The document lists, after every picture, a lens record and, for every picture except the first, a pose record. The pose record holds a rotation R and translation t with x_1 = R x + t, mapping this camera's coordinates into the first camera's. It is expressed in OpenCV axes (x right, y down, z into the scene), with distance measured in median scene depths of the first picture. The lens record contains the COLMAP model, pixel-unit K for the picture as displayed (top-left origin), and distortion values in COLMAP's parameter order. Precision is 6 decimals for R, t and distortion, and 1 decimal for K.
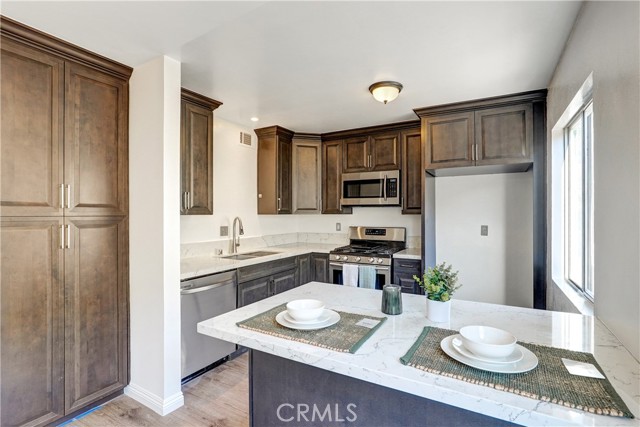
lens RADIAL K [[300.0, 0, 321.9], [0, 300.0, 210.9], [0, 0, 1]] dist [-0.012087, 0.001031]
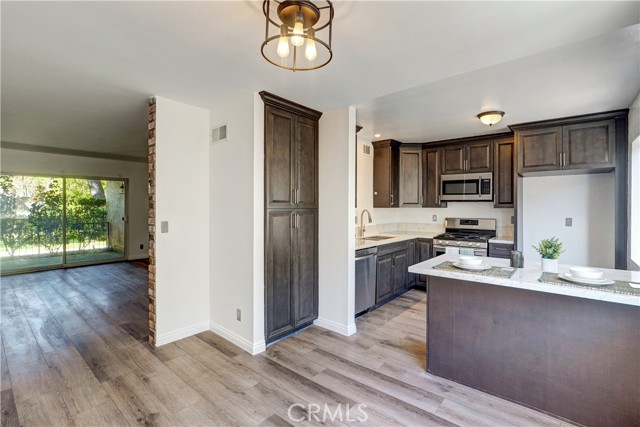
lens RADIAL K [[289.7, 0, 340.6], [0, 289.7, 205.2], [0, 0, 1]] dist [-0.000125, 0.000827]
pose [[0.989255, 0.003405, -0.146164, -0.183953], [-0.002693, 0.999984, 0.005073, -0.004799], [0.146179, -0.004625, 0.989247, -0.271301]]
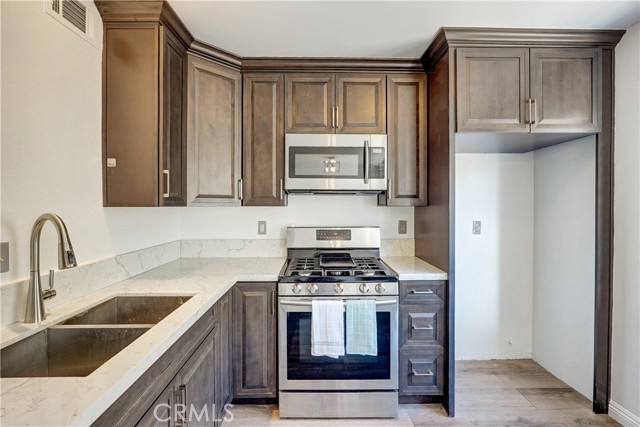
lens RADIAL K [[300.0, 0, 321.9], [0, 300.0, 210.9], [0, 0, 1]] dist [-0.012087, 0.001031]
pose [[0.868941, -0.006980, 0.494867, -0.166328], [-0.004302, 0.999756, 0.021655, 0.008344], [-0.494897, -0.020946, 0.868699, 0.518853]]
